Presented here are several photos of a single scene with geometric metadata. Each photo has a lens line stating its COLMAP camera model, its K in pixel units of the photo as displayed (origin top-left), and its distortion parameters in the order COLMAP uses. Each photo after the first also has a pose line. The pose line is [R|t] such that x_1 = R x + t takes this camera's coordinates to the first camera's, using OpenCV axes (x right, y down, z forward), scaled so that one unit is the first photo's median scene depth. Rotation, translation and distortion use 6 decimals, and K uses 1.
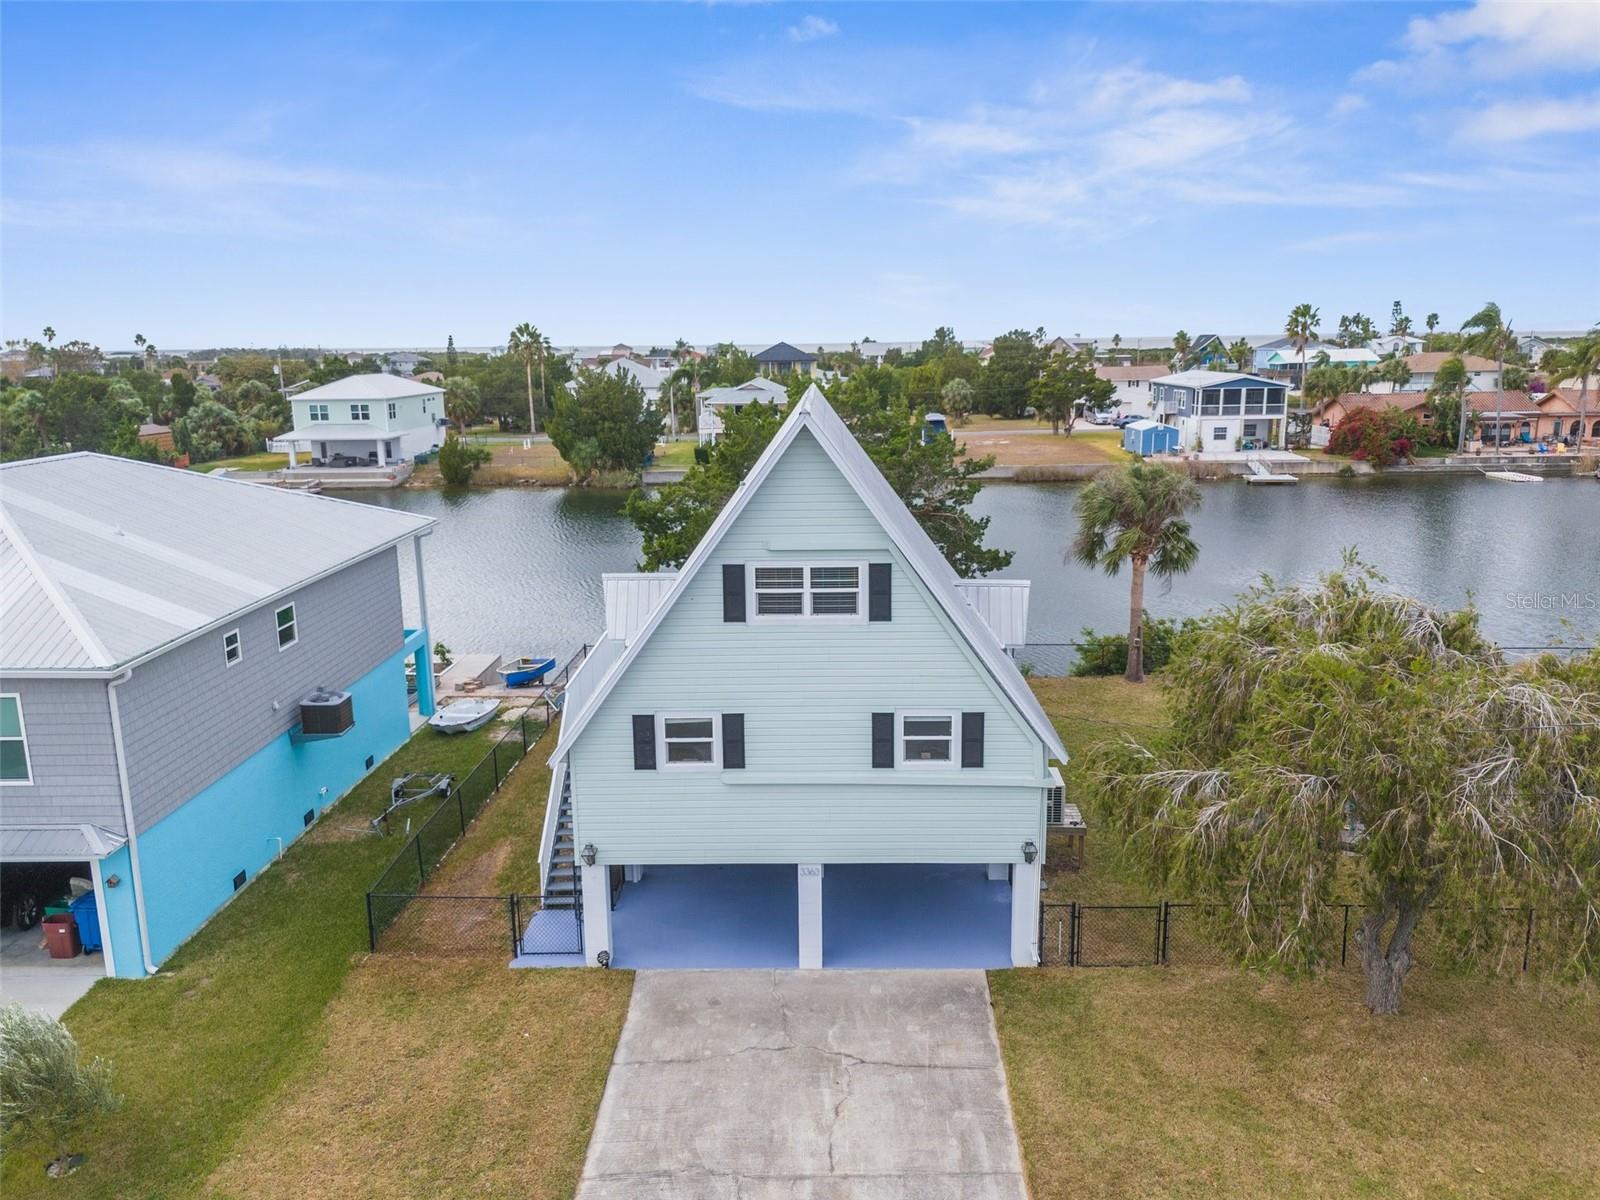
lens RADIAL K [[1193.8, 0, 793.7], [0, 1193.8, 599.9], [0, 0, 1]] dist [0.063523, -0.032411]
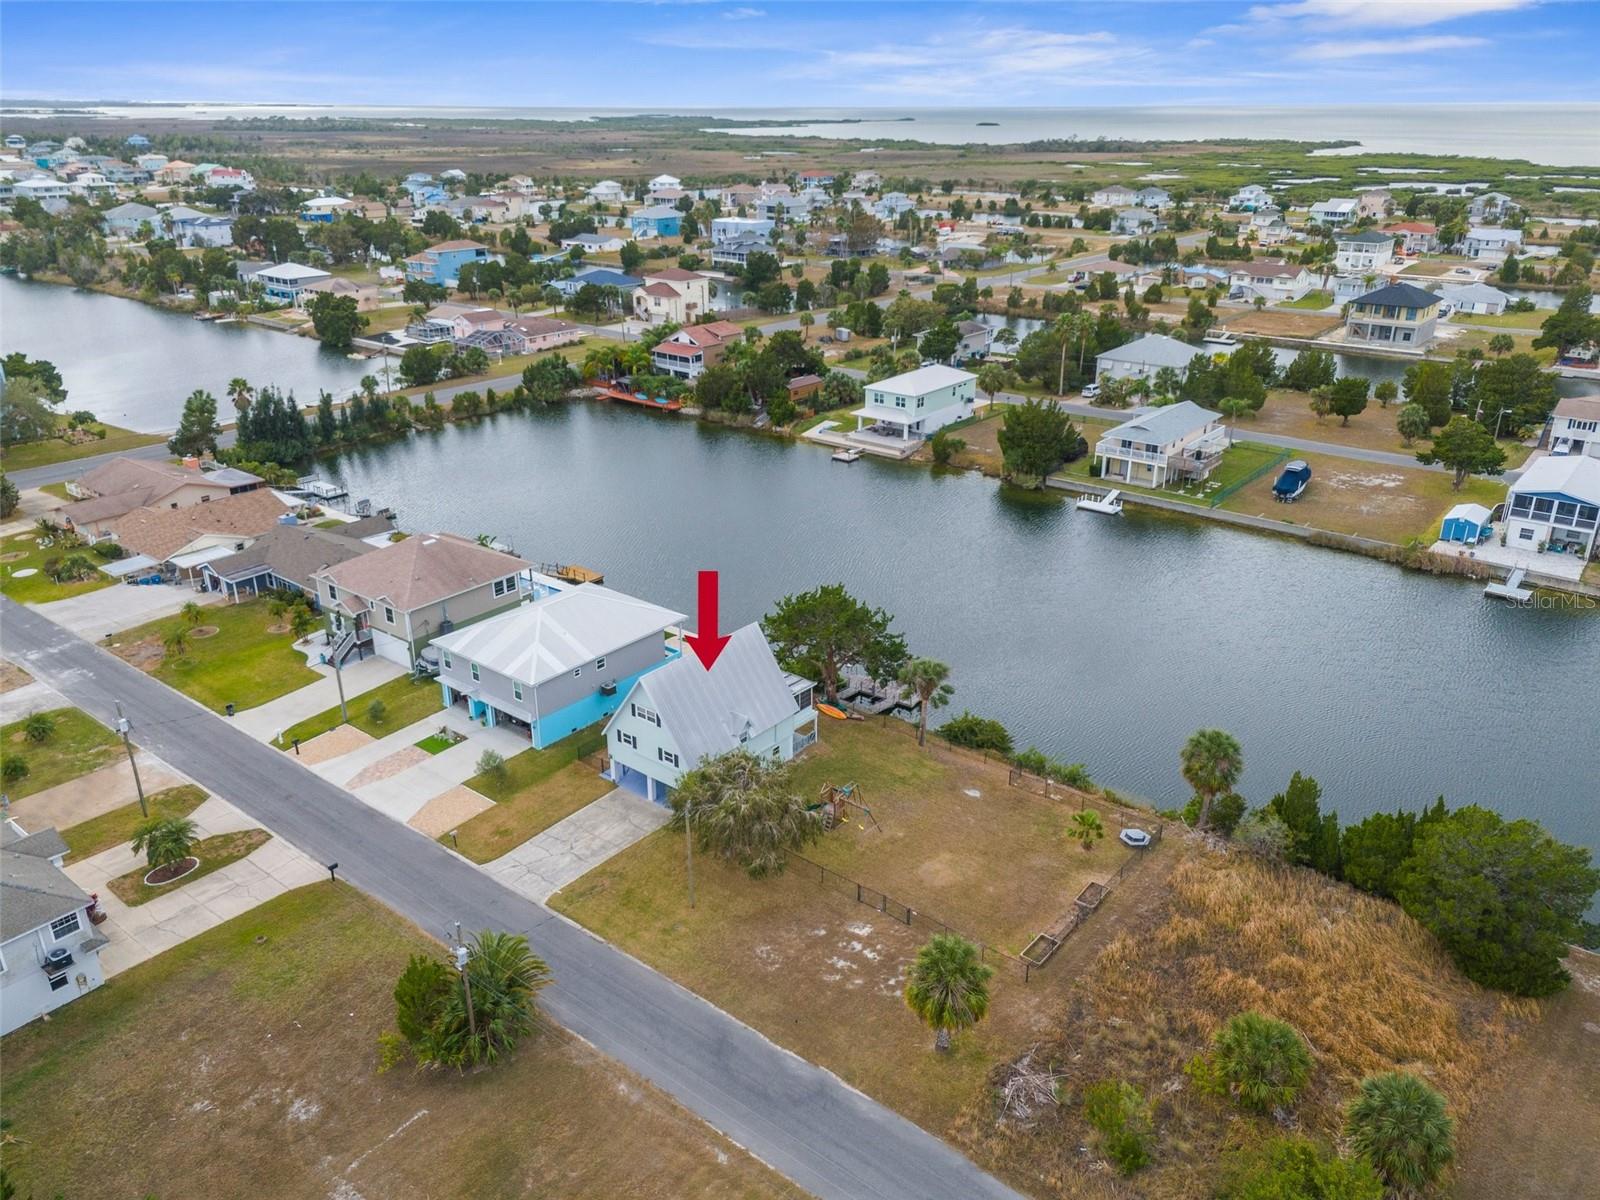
lens RADIAL K [[1193.8, 0, 795.5], [0, 1193.8, 586.3], [0, 0, 1]] dist [0.063523, -0.032411]
pose [[0.787631, 0.242812, -0.566287, 2.472318], [-0.135273, 0.964797, 0.225538, -1.341769], [0.601115, -0.101038, 0.792750, -1.792103]]
